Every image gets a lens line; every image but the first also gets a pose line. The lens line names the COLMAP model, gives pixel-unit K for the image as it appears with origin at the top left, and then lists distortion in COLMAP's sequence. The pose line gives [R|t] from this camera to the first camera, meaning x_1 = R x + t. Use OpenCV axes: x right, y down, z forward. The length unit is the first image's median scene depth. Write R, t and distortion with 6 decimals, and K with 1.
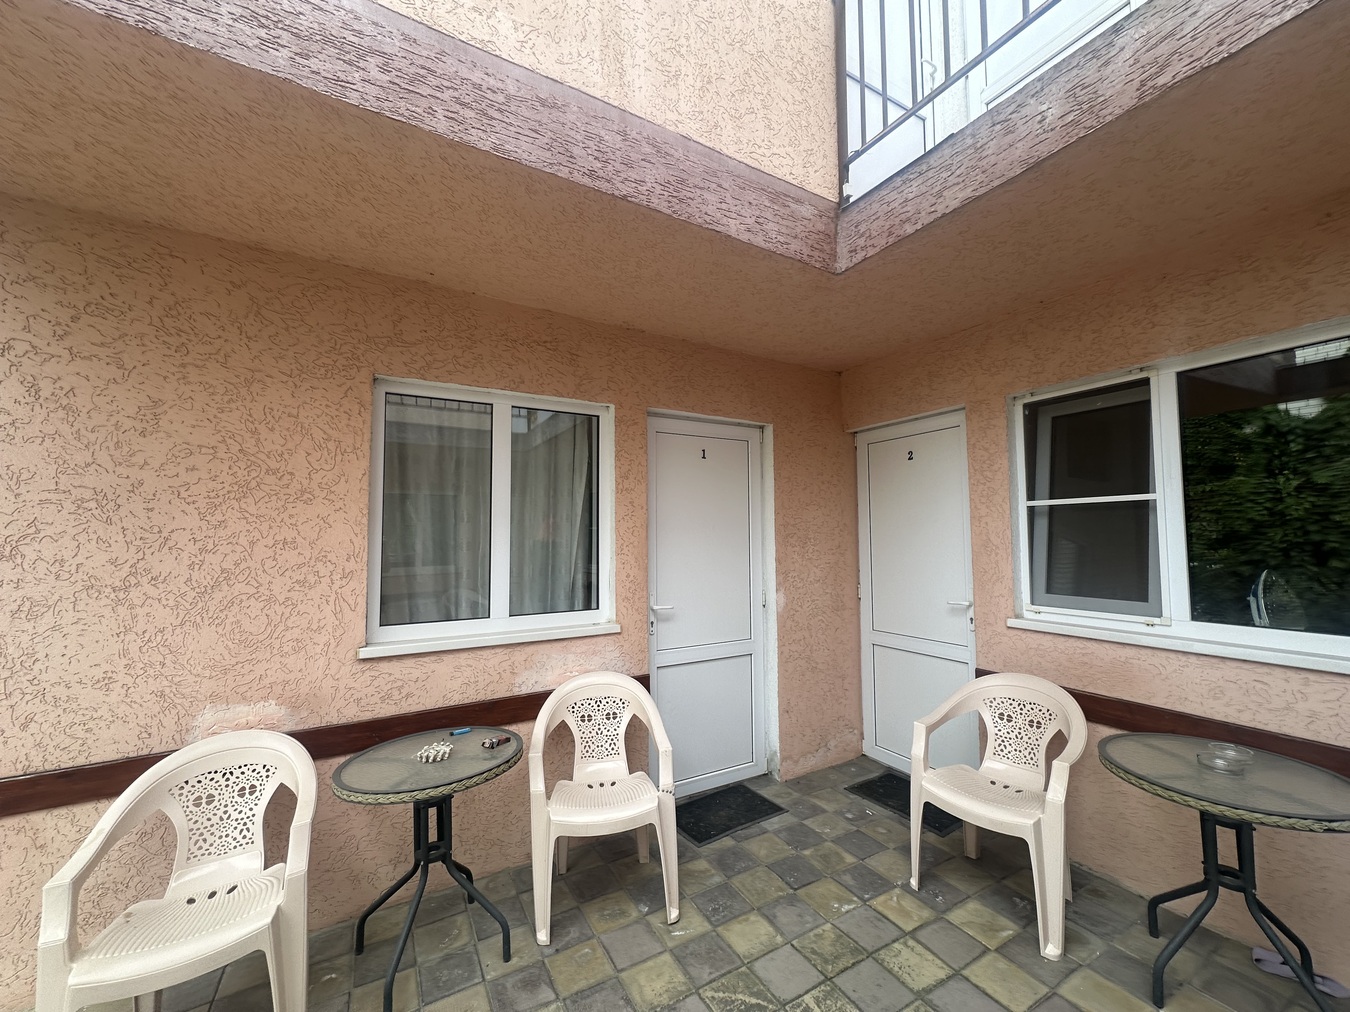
lens RADIAL K [[538.0, 0, 678.7], [0, 538.0, 504.4], [0, 0, 1]] dist [-0.001638, -0.000111]
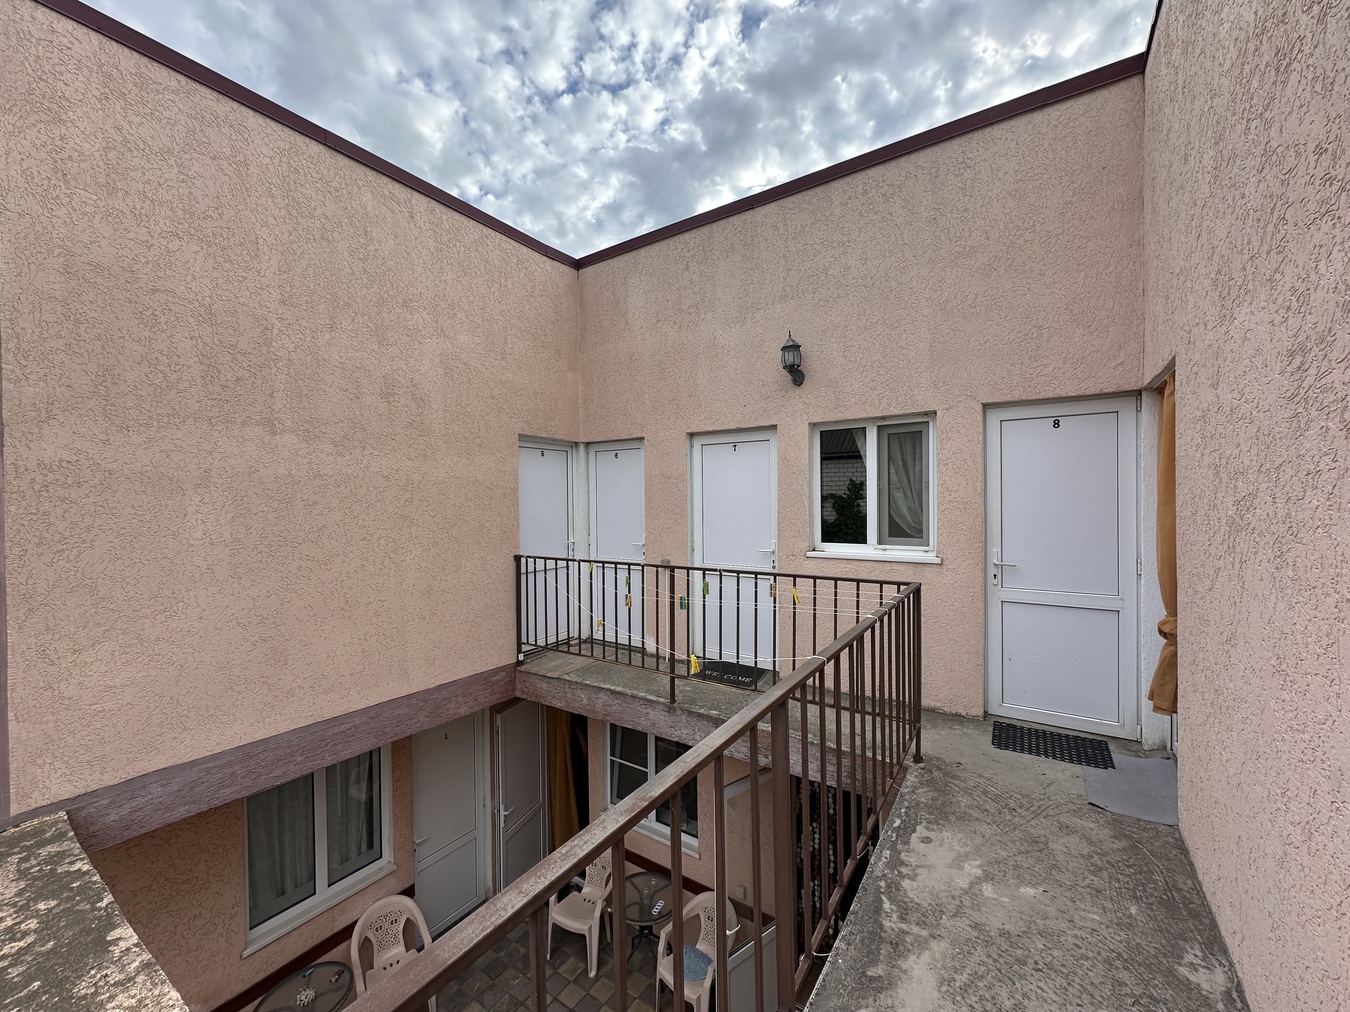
lens RADIAL K [[538.0, 0, 675.5], [0, 538.0, 502.8], [0, 0, 1]] dist [-0.001638, -0.000111]
pose [[0.894326, -0.005406, 0.447383, -0.083171], [-0.026822, 0.997481, 0.065671, -1.281623], [-0.446611, -0.070731, 0.891928, -1.058903]]
